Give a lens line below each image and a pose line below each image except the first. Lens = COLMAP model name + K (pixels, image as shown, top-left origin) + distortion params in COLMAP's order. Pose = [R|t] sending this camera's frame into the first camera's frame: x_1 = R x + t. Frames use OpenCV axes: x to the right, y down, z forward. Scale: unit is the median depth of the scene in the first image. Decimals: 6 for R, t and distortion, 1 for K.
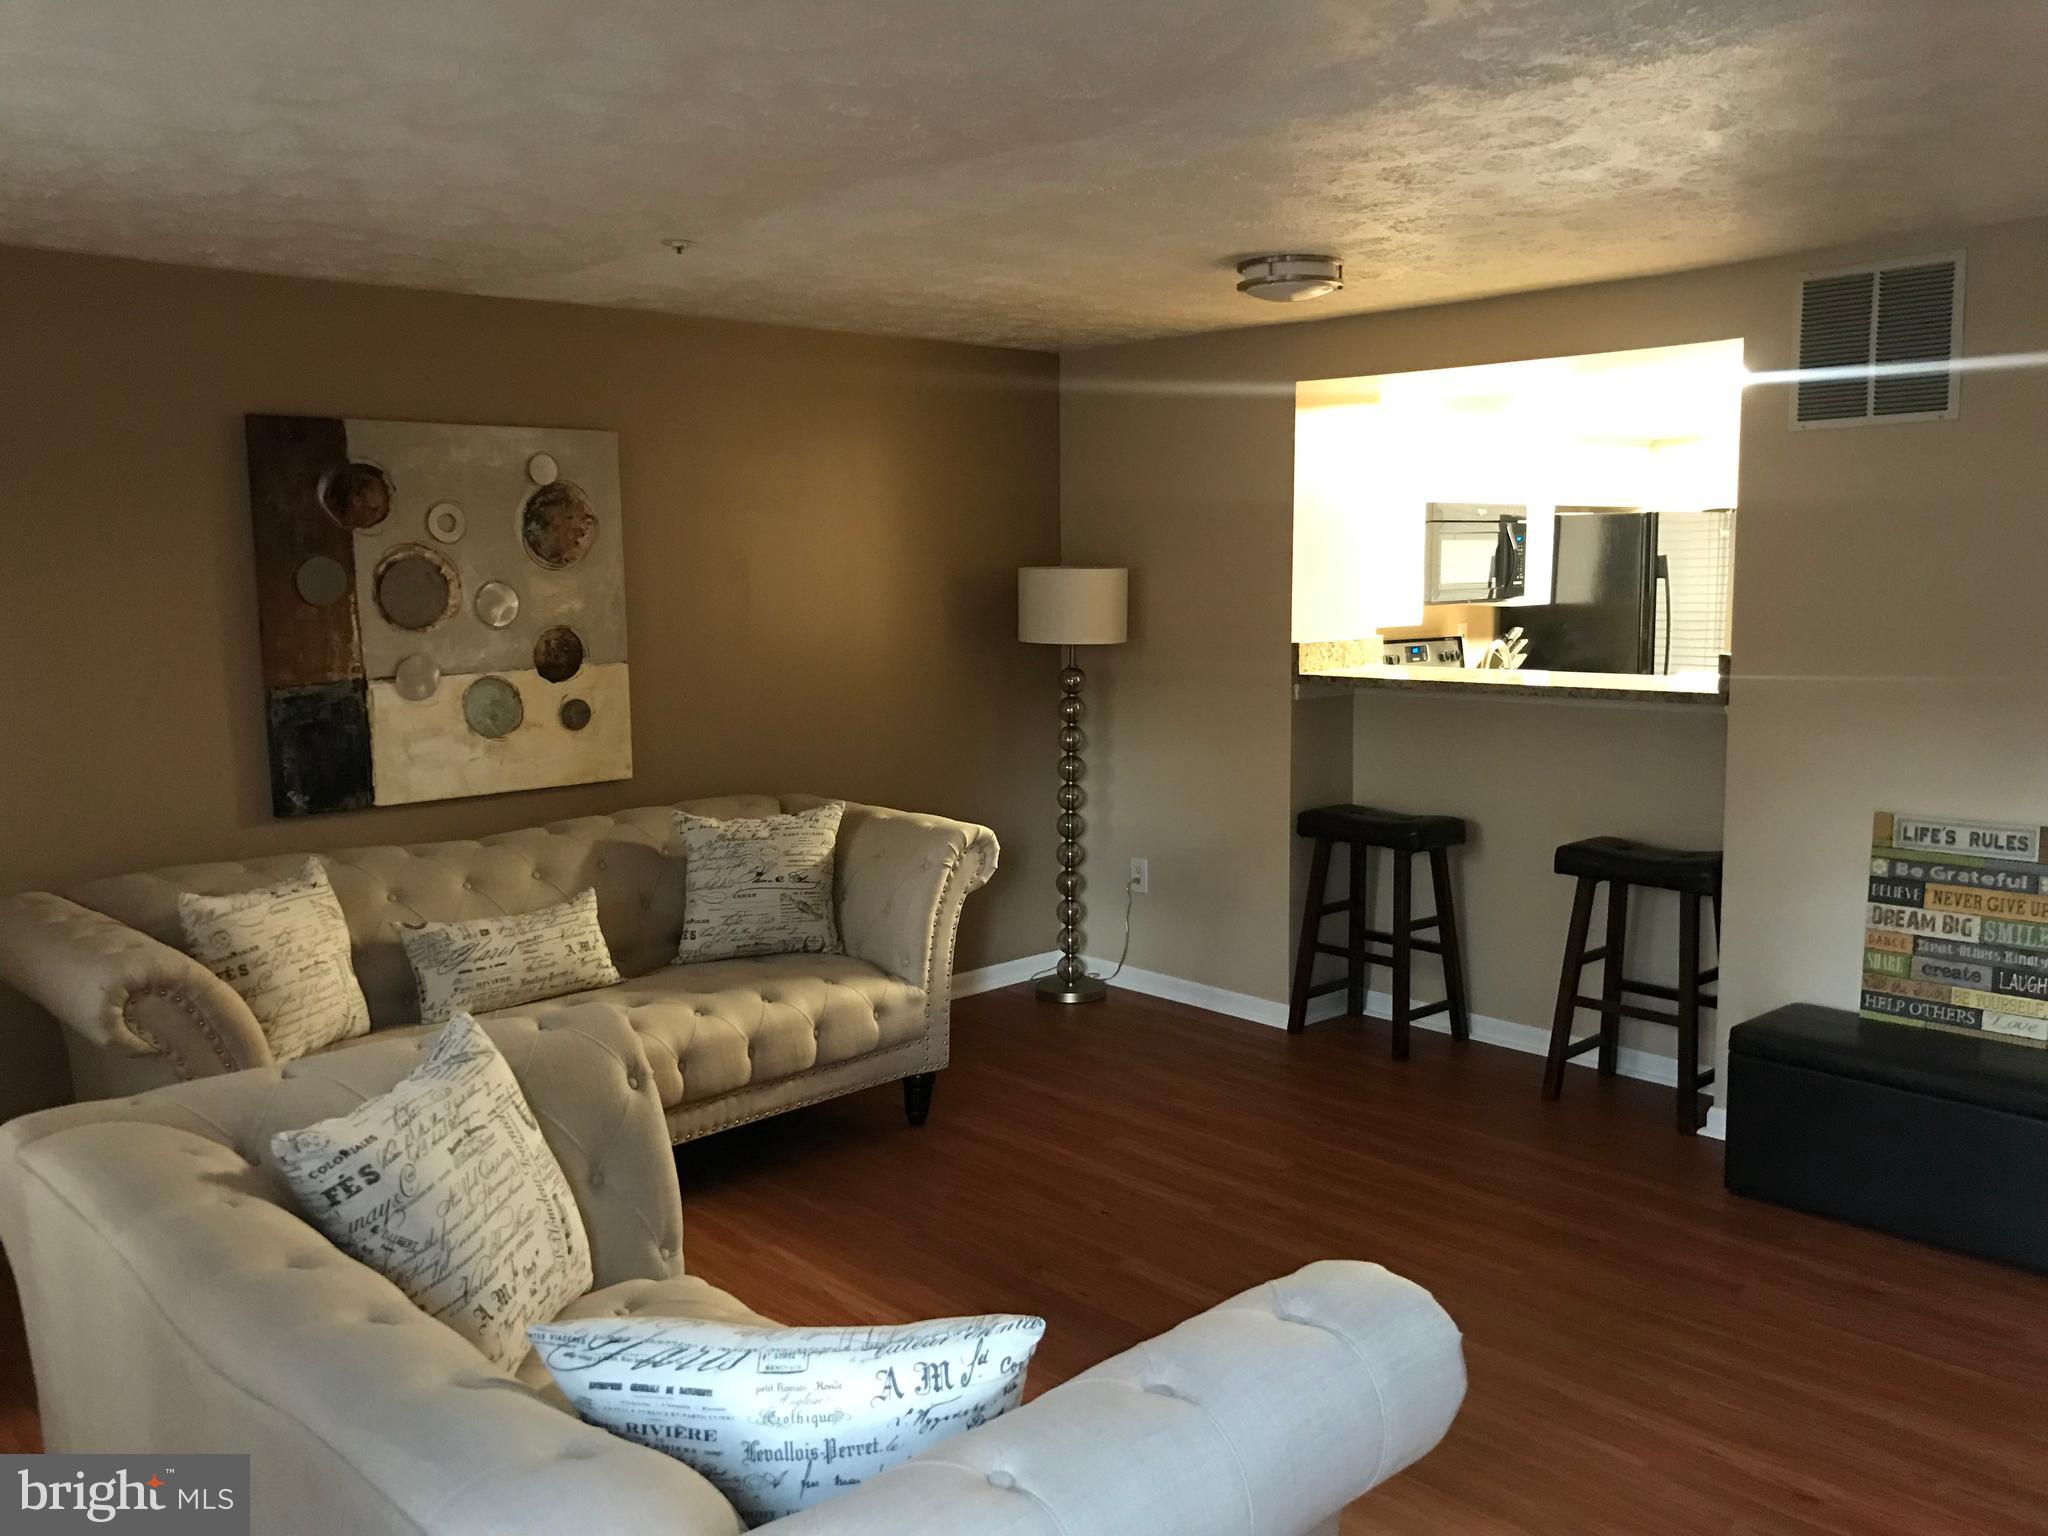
lens RADIAL K [[1674.5, 0, 1024.0], [0, 1674.5, 768.0], [0, 0, 1]] dist [0.092815, -0.240271]
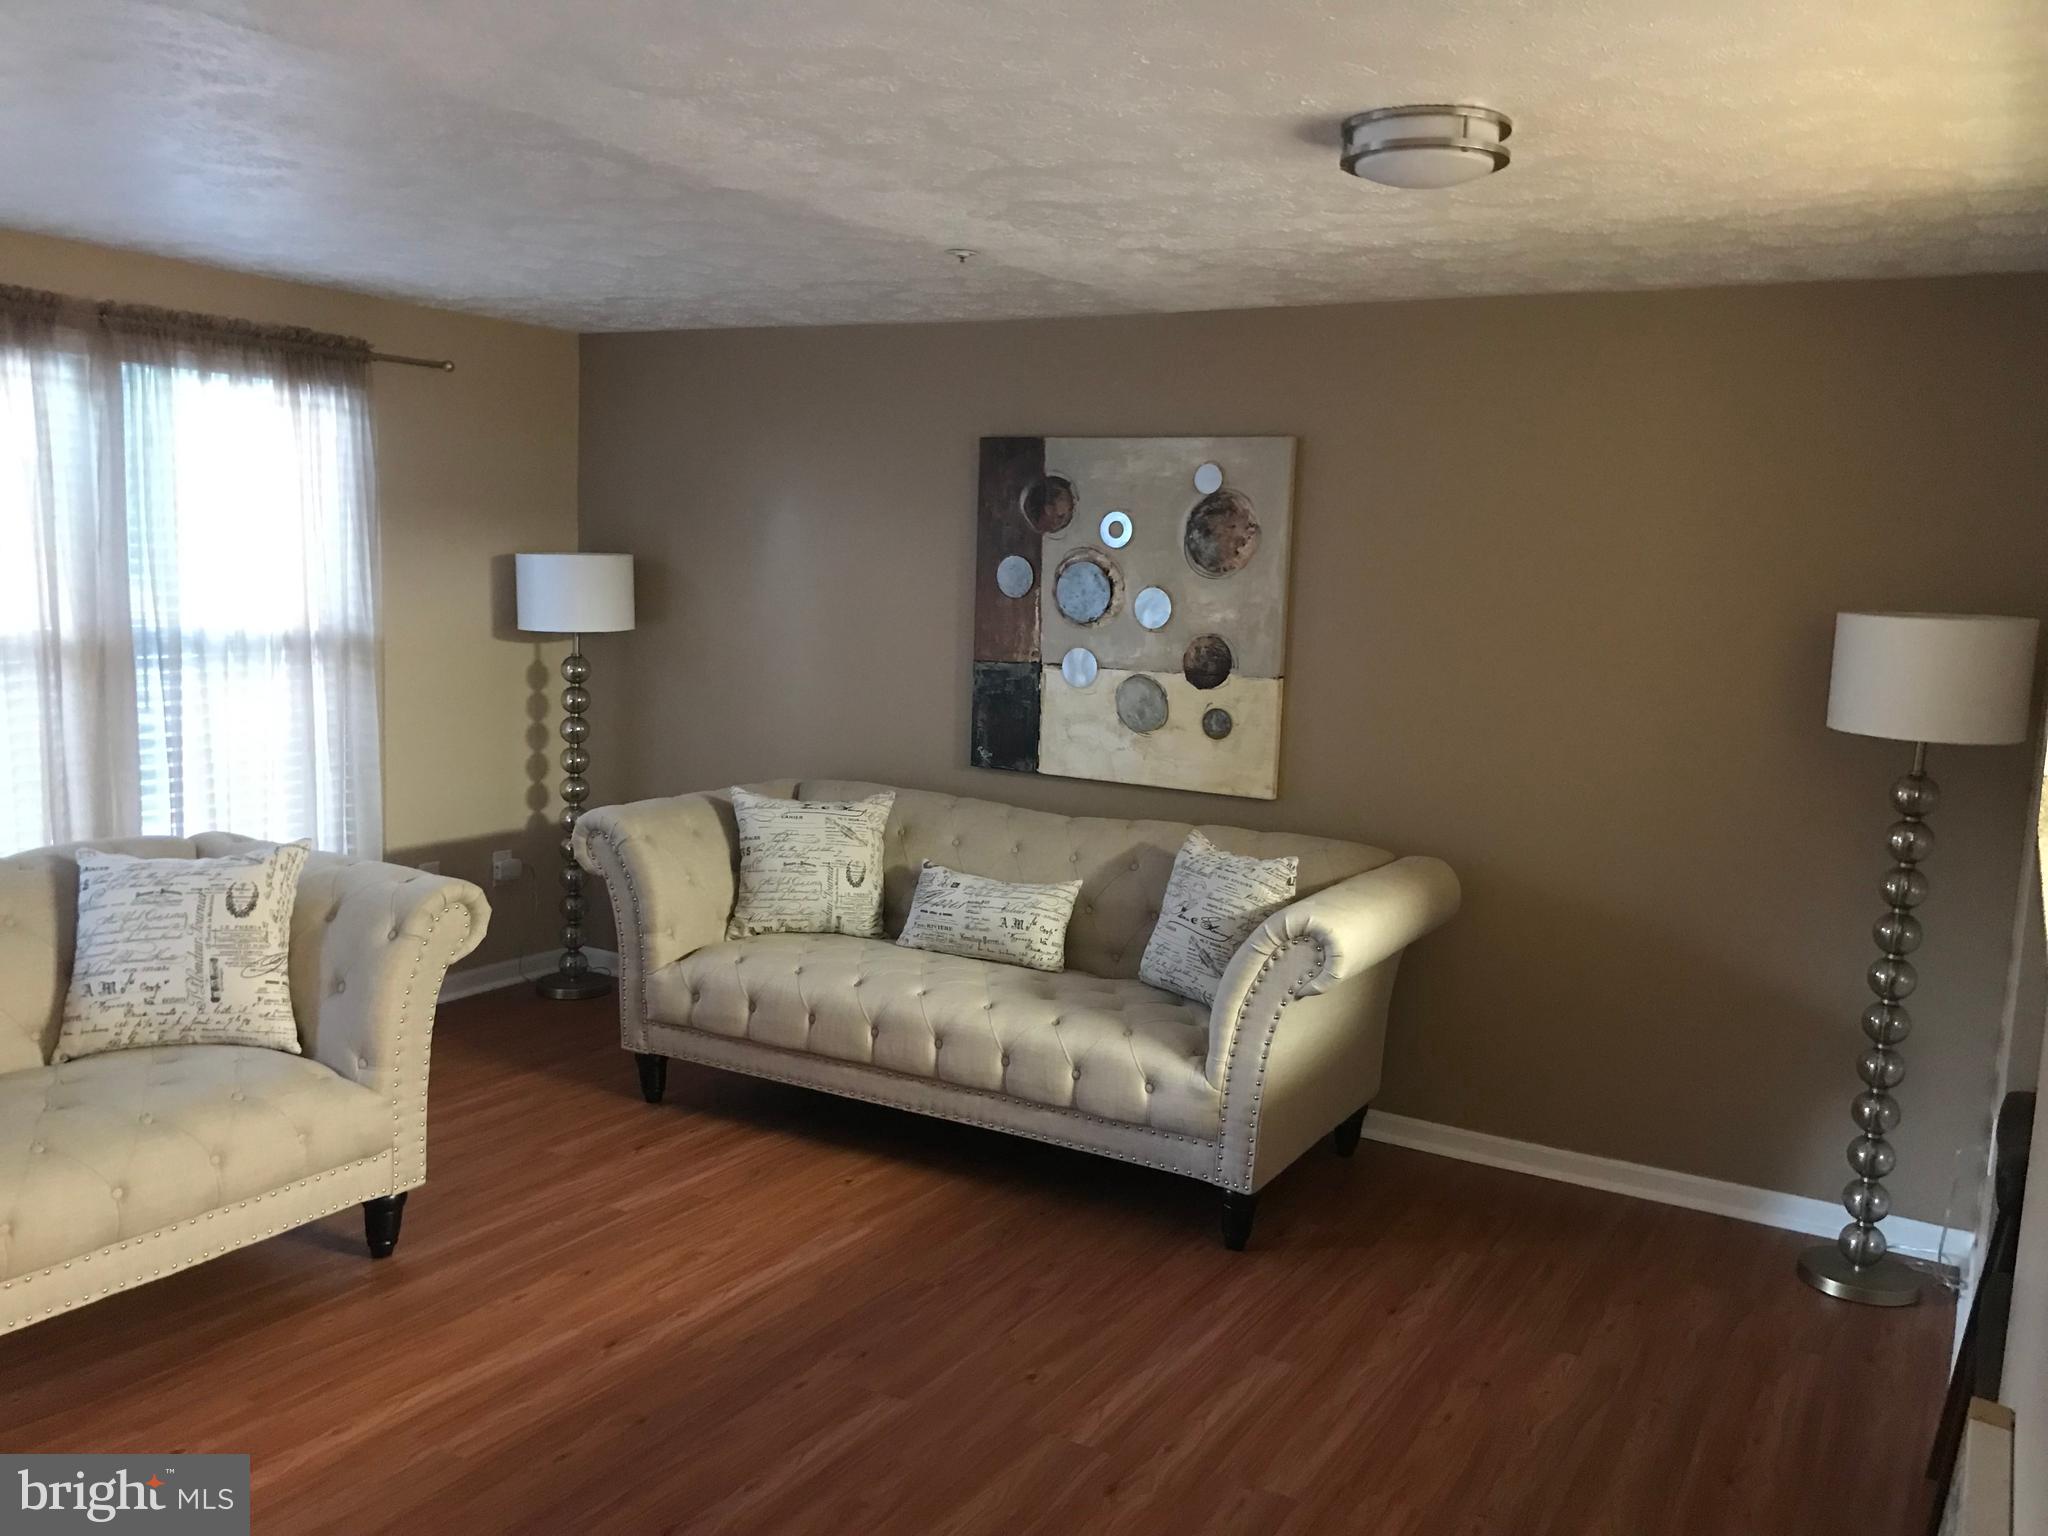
lens RADIAL K [[1692.9, 0, 1030.6], [0, 1692.9, 754.3], [0, 0, 1]] dist [0.035375, -0.012997]
pose [[0.286476, 0.134597, -0.948586, 0.703575], [-0.162842, 0.982517, 0.090233, -0.092879], [0.944147, 0.128620, 0.303386, 0.638501]]
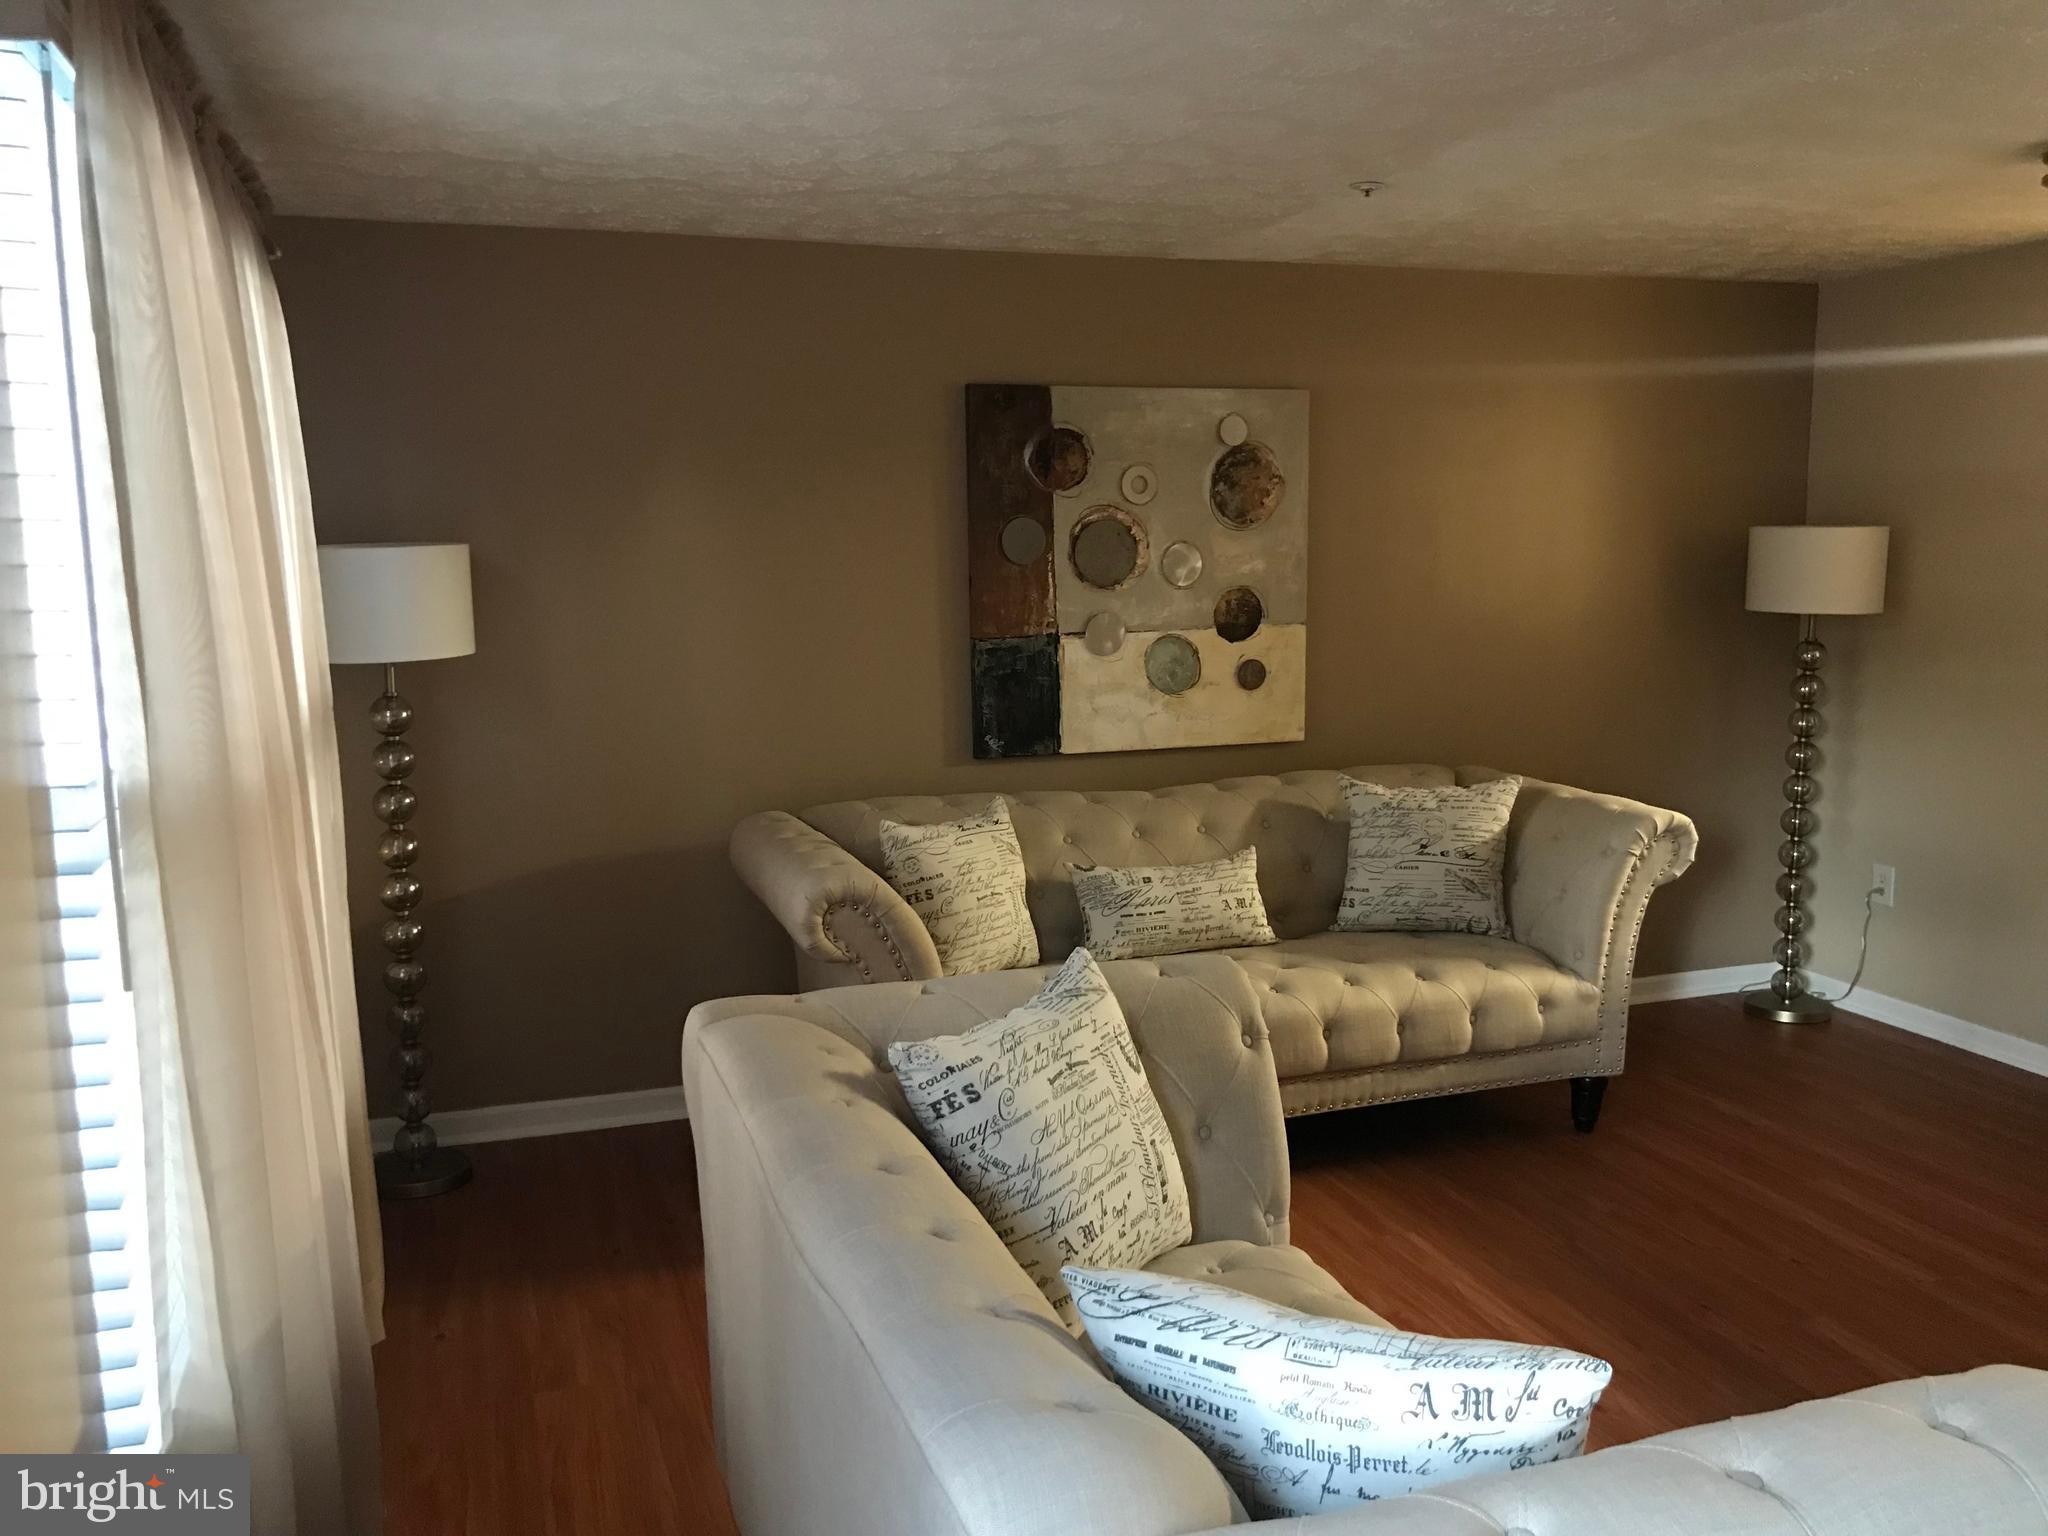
lens RADIAL K [[1678.1, 0, 1022.4], [0, 1678.1, 762.6], [0, 0, 1]] dist [0.042766, -0.056070]
pose [[0.909806, 0.055309, -0.411331, 0.026297], [-0.050755, 0.998469, 0.021993, 0.005999], [0.411918, 0.000868, 0.911221, 0.032177]]
